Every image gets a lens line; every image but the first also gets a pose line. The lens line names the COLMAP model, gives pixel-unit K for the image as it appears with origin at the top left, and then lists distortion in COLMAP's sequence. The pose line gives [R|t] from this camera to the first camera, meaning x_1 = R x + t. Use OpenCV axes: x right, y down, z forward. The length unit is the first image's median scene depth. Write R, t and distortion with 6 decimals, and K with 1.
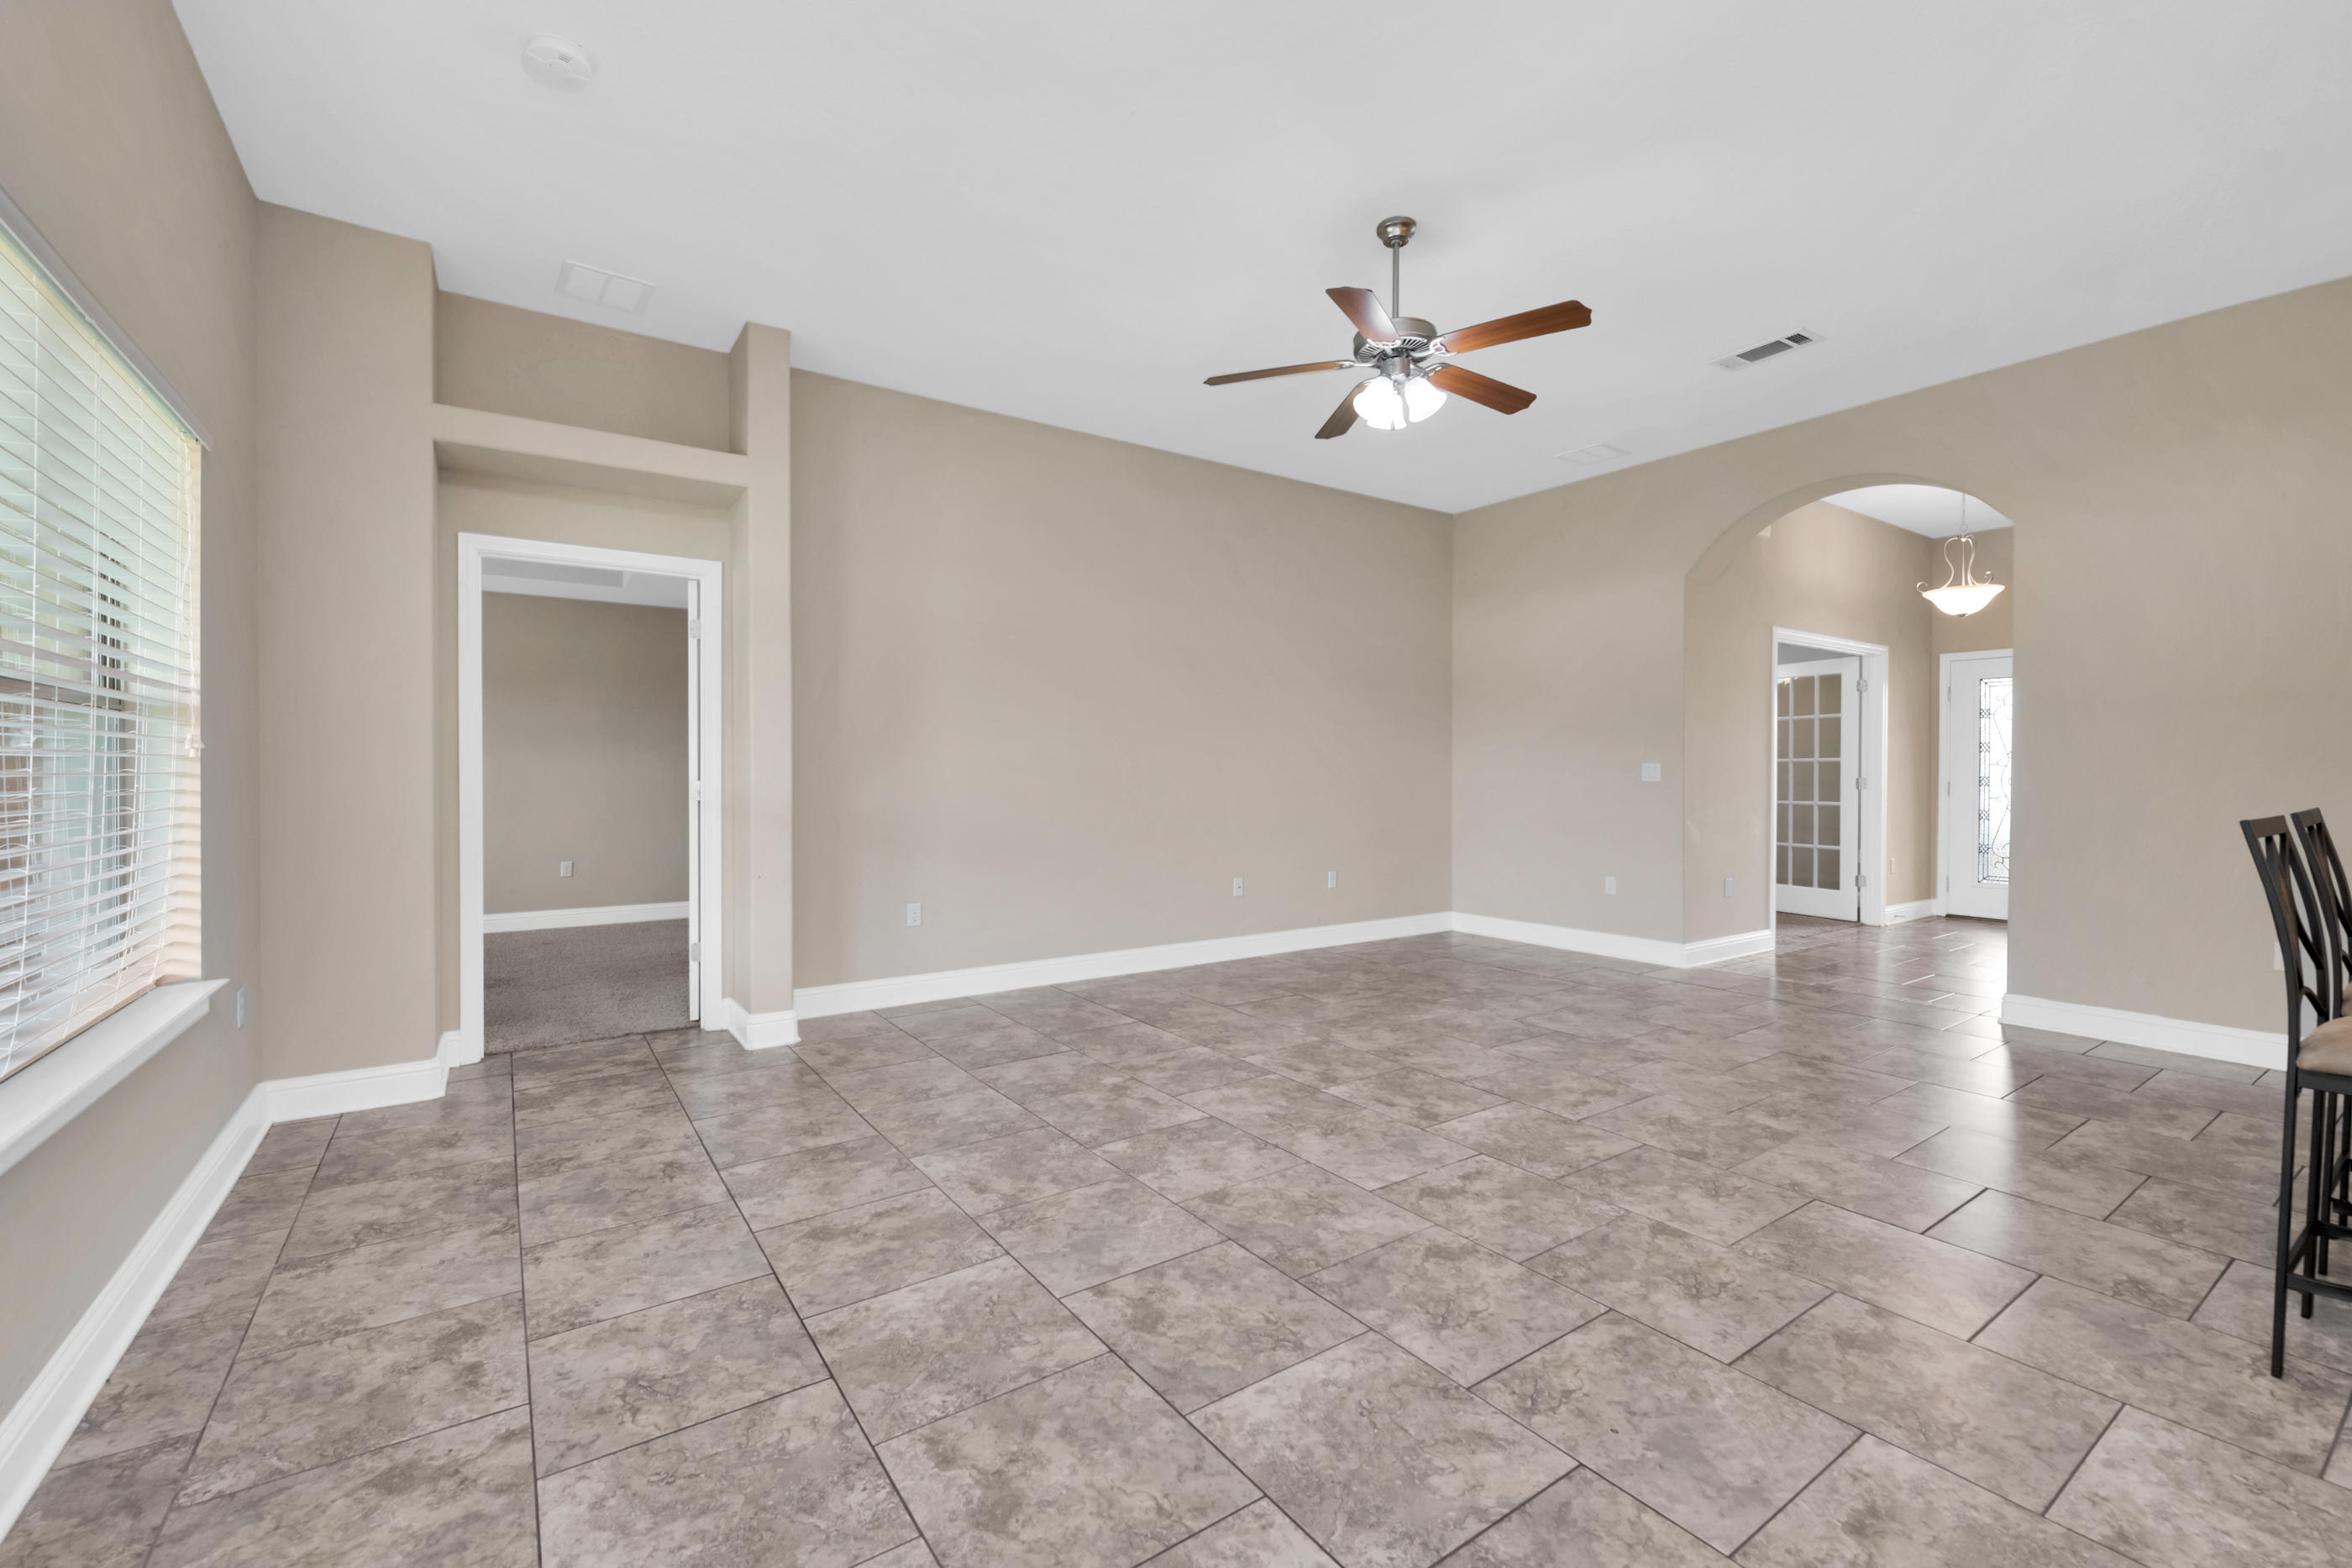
lens RADIAL K [[960.5, 0, 1176.0], [0, 960.5, 784.0], [0, 0, 1]] dist [0.002377, -0.004089]
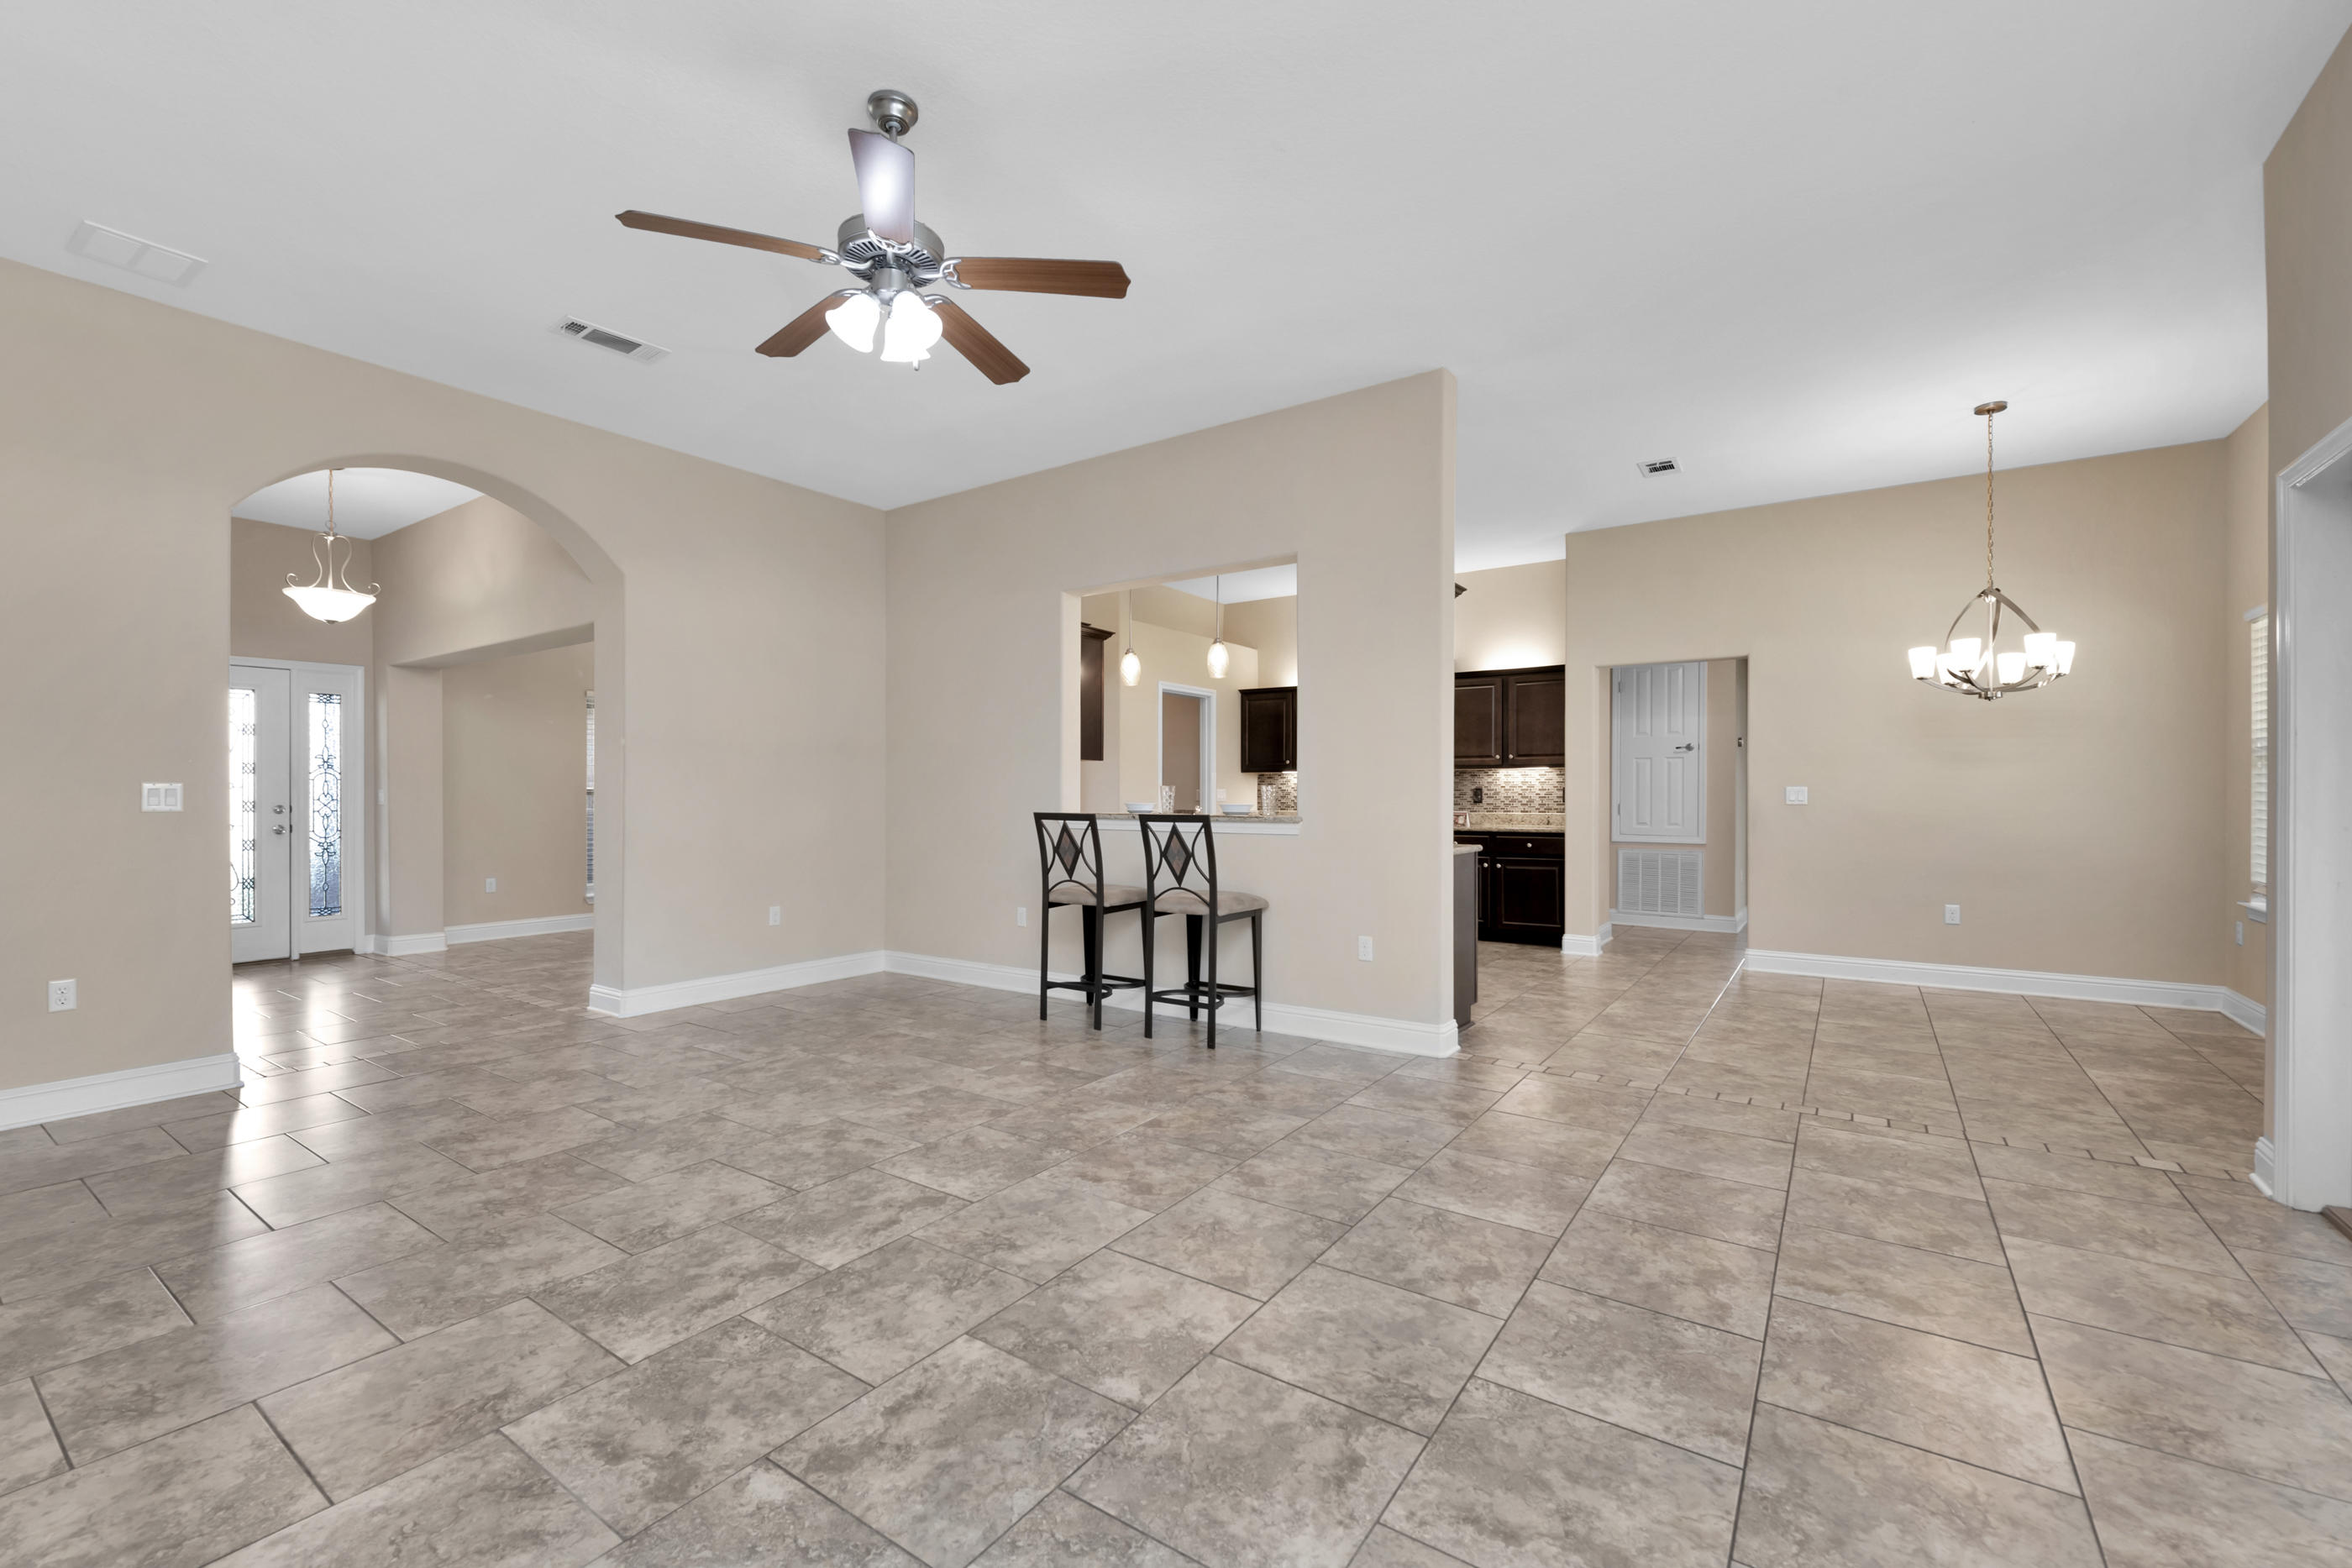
lens RADIAL K [[993.5, 0, 1183.0], [0, 993.5, 781.6], [0, 0, 1]] dist [0.006577, -0.006939]
pose [[-0.356787, 0.009723, 0.934135, -0.704391], [0.014216, 0.999887, -0.004978, -0.019435], [-0.934078, 0.011504, -0.356885, 1.208243]]
